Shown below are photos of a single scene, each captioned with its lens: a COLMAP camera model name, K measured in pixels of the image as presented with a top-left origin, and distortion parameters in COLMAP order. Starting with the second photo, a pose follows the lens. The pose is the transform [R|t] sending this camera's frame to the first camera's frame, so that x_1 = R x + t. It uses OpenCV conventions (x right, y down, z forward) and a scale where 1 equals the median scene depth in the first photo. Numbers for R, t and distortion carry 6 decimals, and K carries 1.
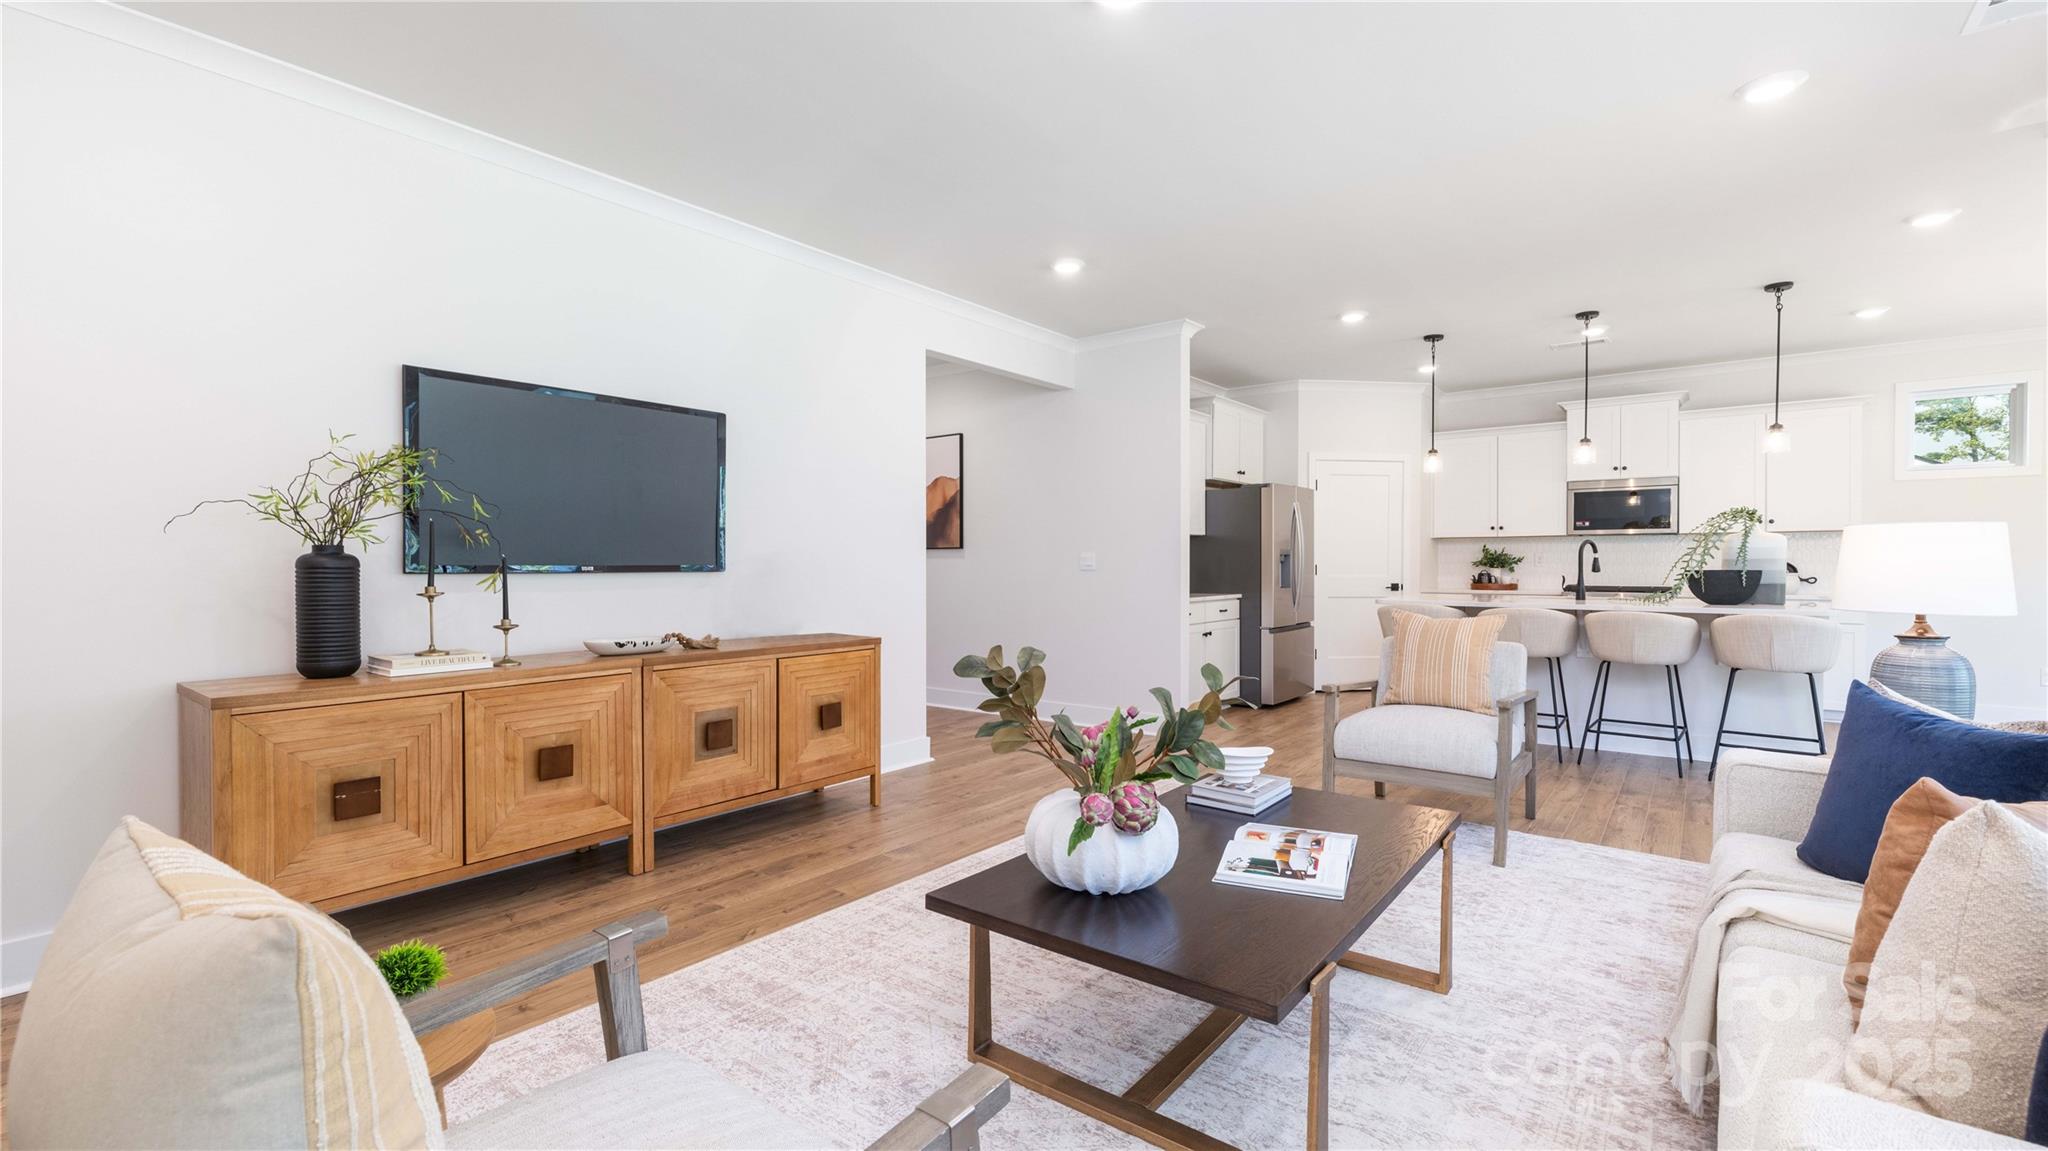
lens RADIAL K [[888.4, 0, 1012.7], [0, 888.4, 577.2], [0, 0, 1]] dist [-0.003047, 0.001785]
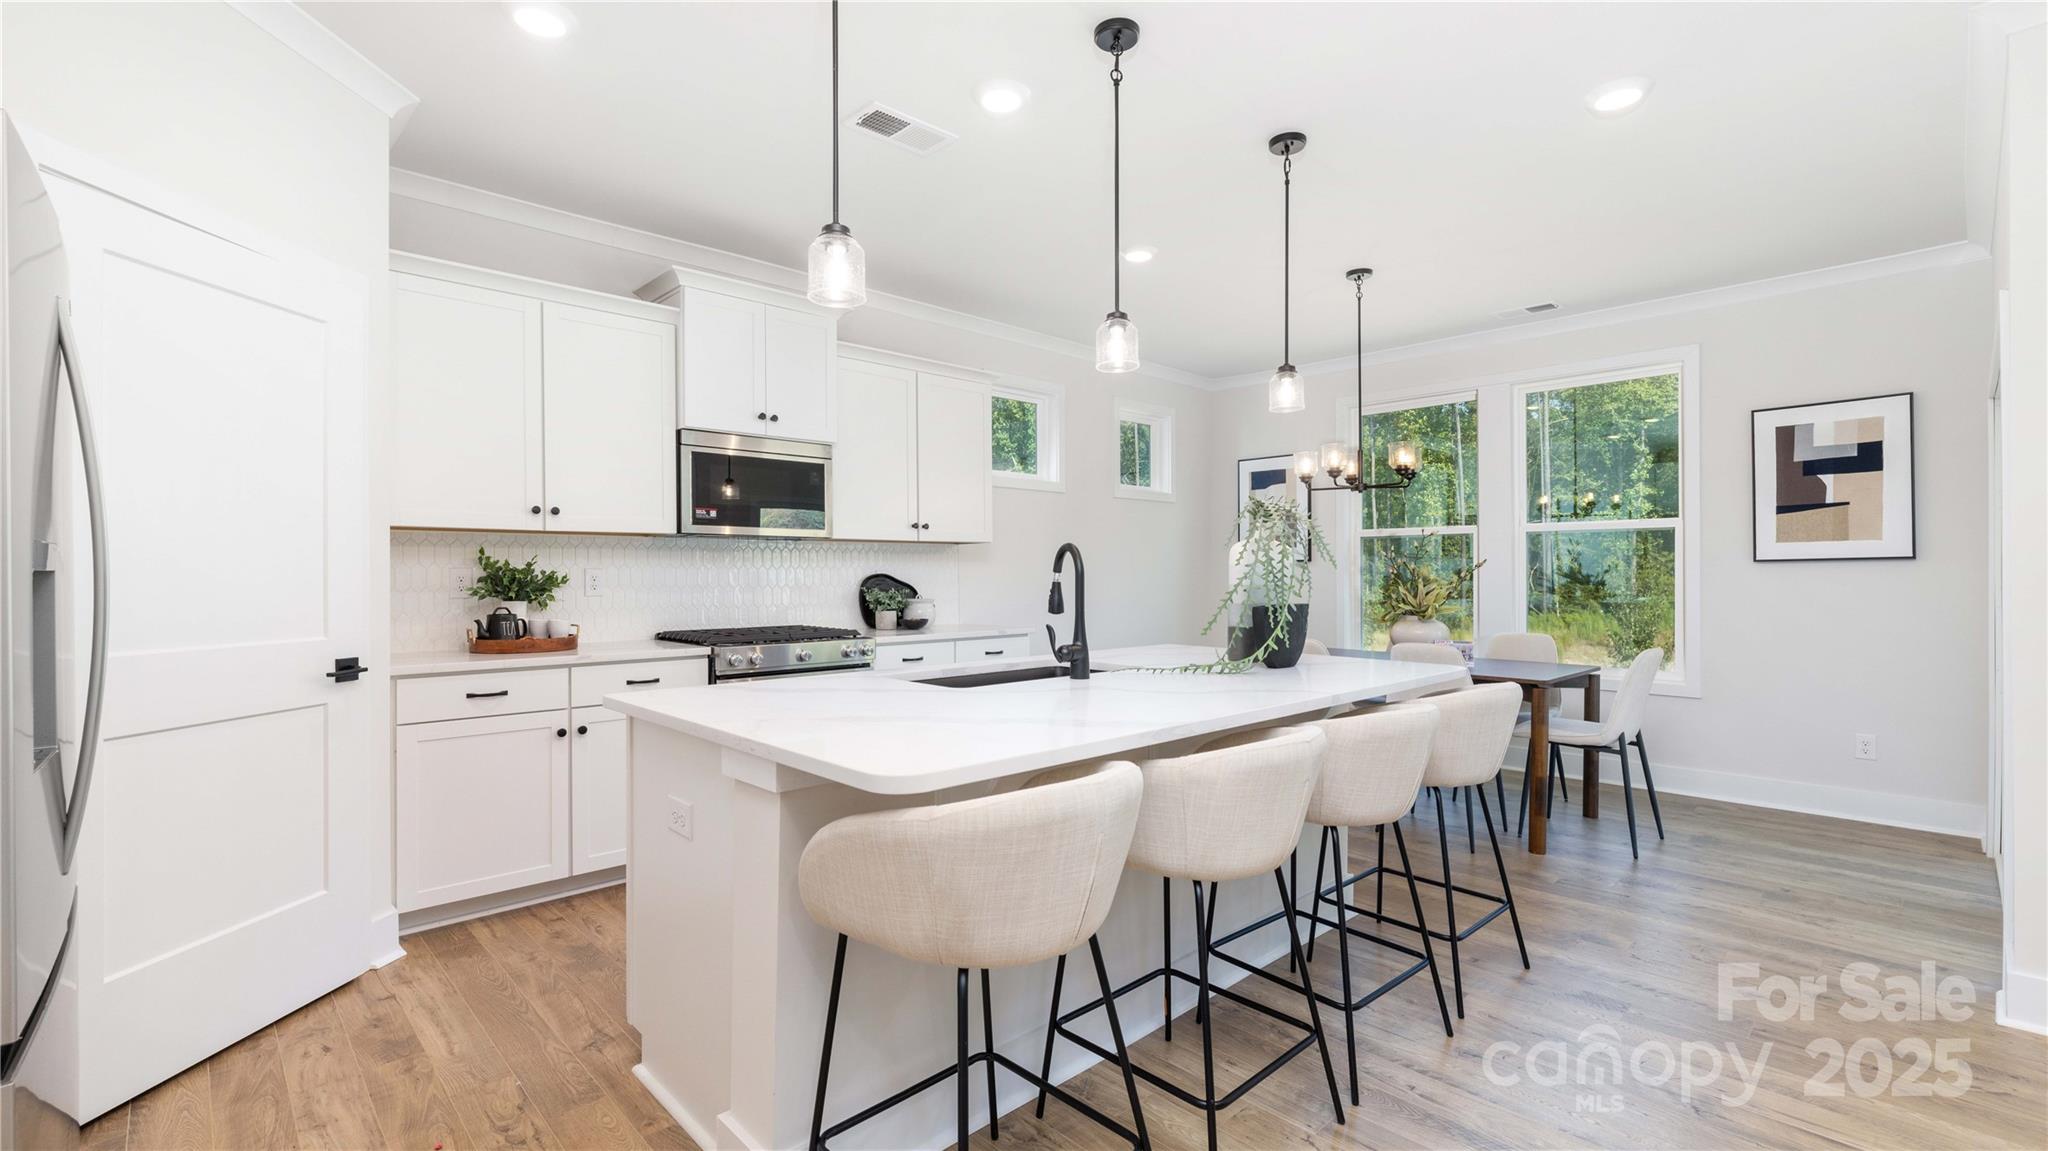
lens RADIAL K [[888.4, 0, 1027.8], [0, 888.4, 582.2], [0, 0, 1]] dist [-0.003047, 0.001785]
pose [[0.138658, -0.008914, 0.990300, 0.311976], [0.017581, 0.999824, 0.006538, -0.040815], [-0.990184, 0.016504, 0.138790, 1.530820]]
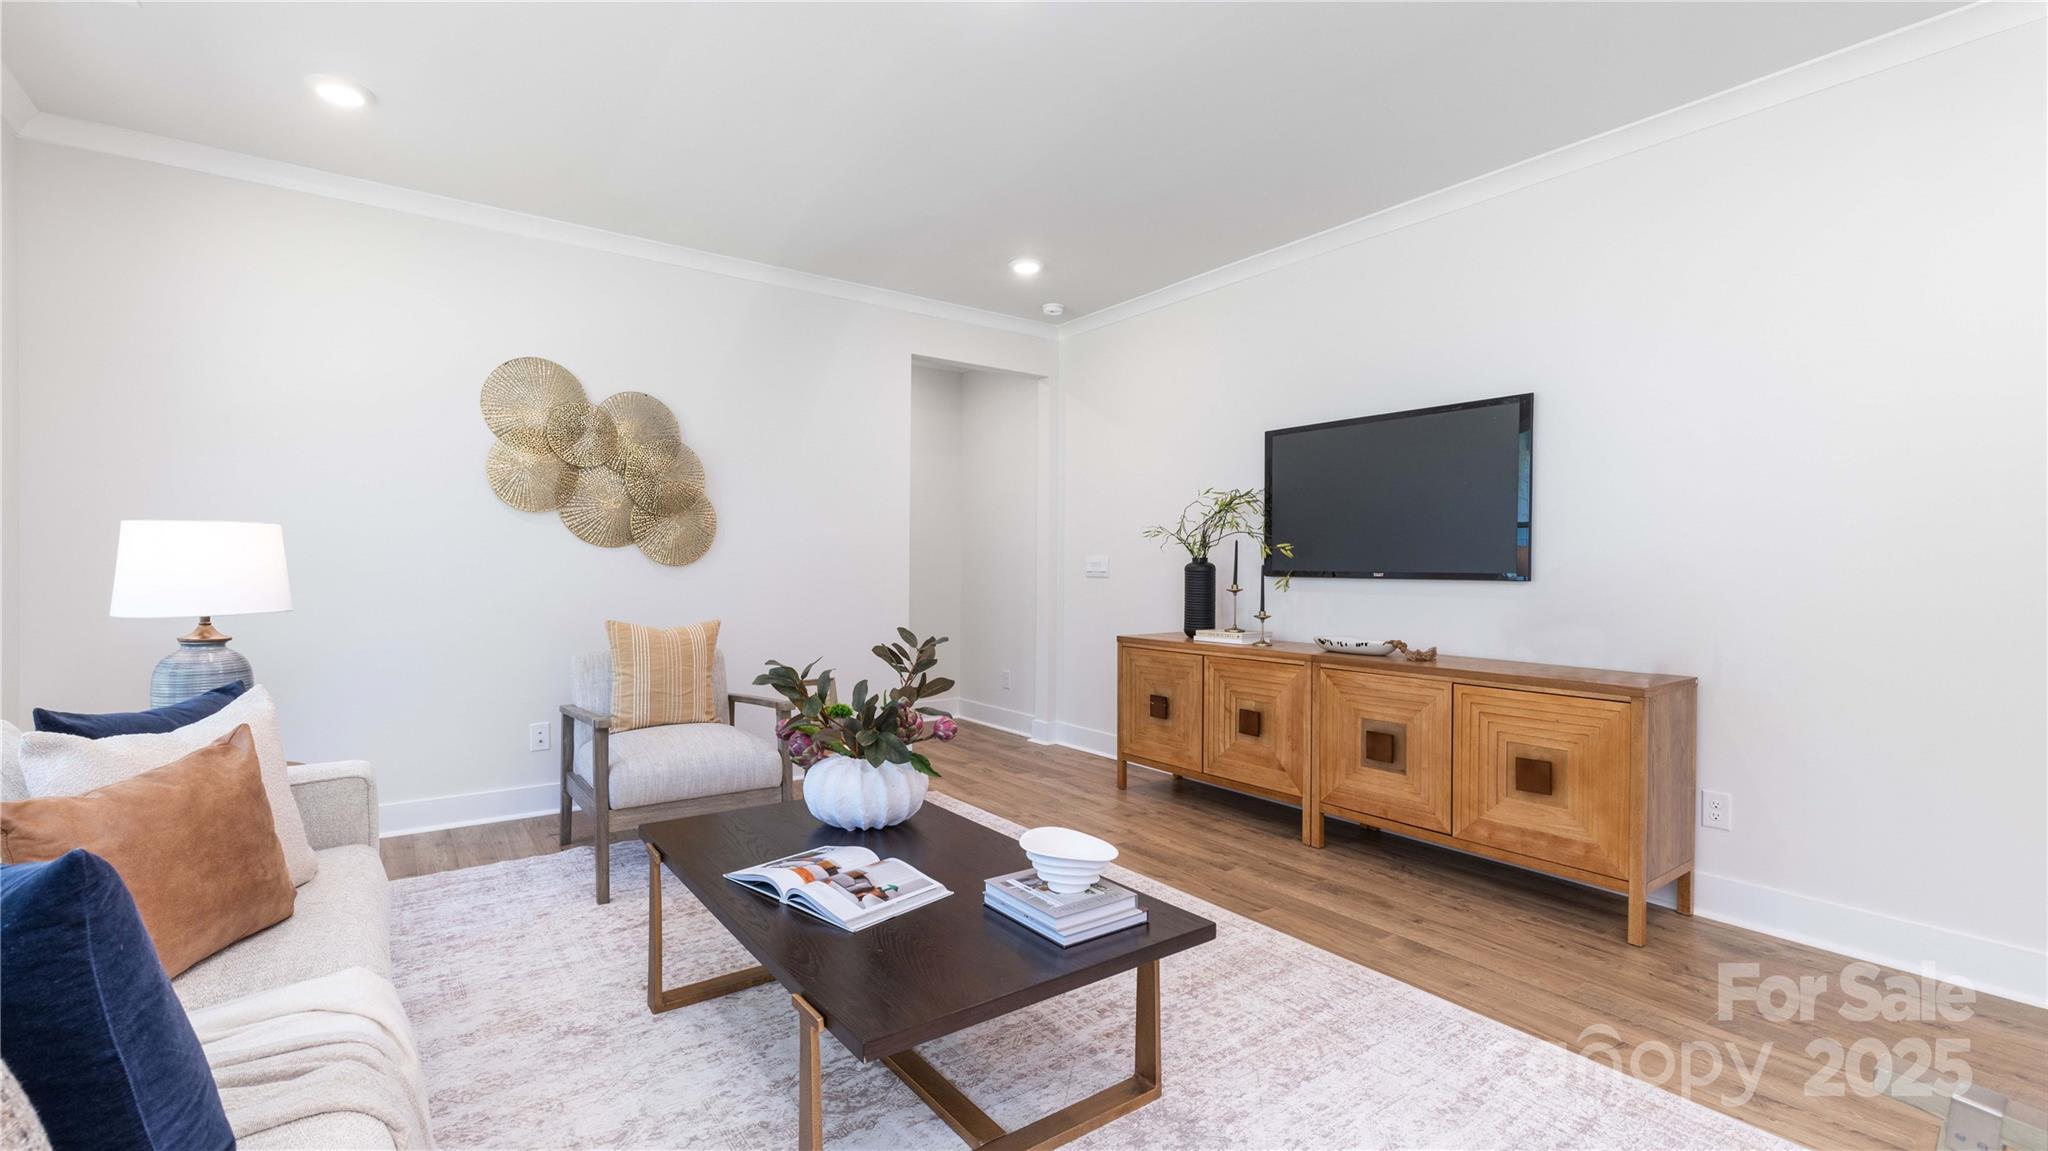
lens RADIAL K [[888.4, 0, 1019.5], [0, 888.4, 577.2], [0, 0, 1]] dist [-0.003047, 0.001785]
pose [[-0.274908, 0.010017, -0.961418, 0.702943], [-0.022162, 0.999614, 0.016752, -0.015287], [0.961215, 0.025912, -0.274580, 0.876099]]
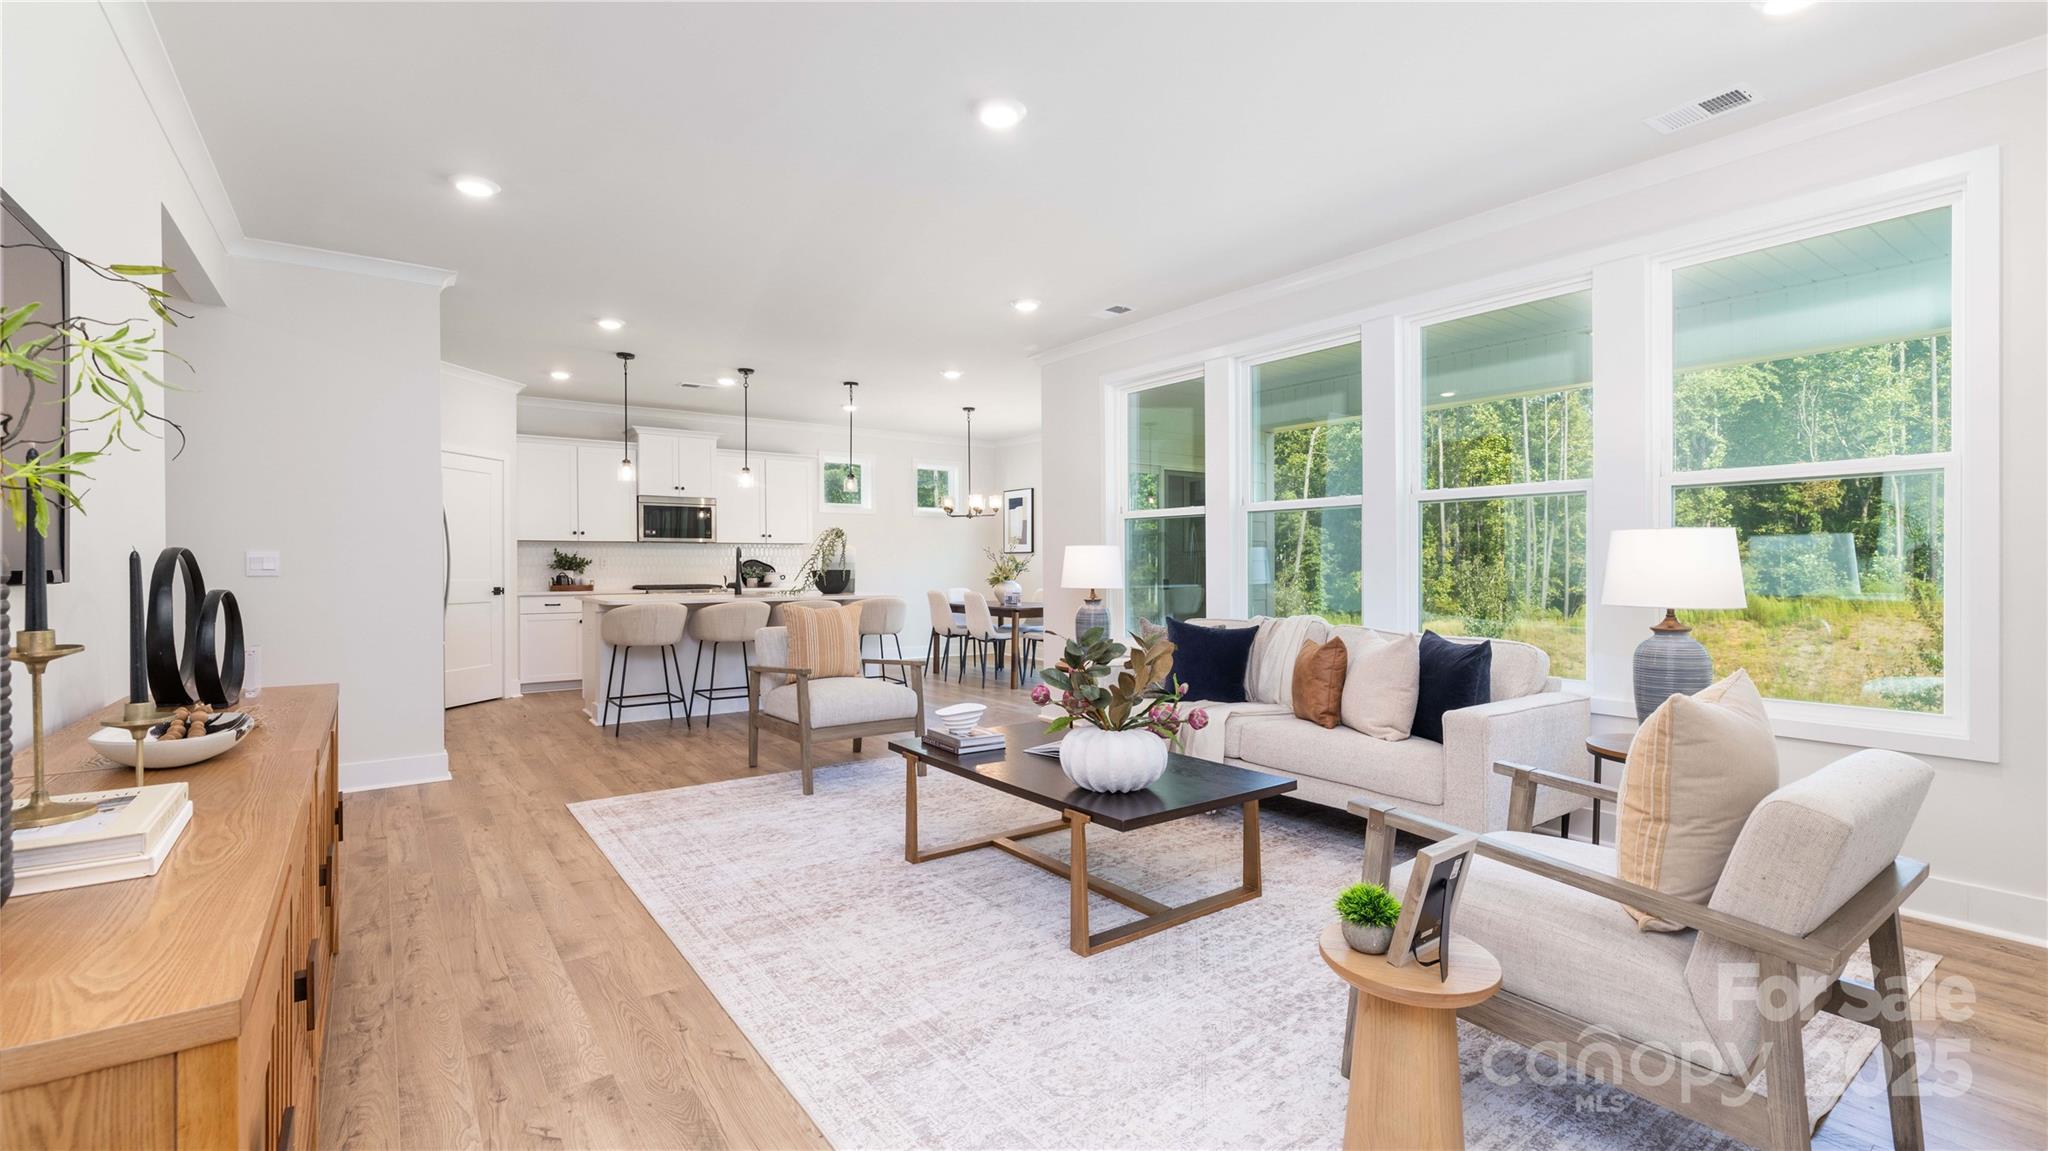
lens RADIAL K [[888.4, 0, 1032.1], [0, 888.4, 560.8], [0, 0, 1]] dist [-0.003047, 0.001785]
pose [[0.261499, 0.004078, 0.965195, -0.747503], [0.017162, 0.999813, -0.008874, -0.006226], [-0.965051, 0.018885, 0.261380, 0.423358]]
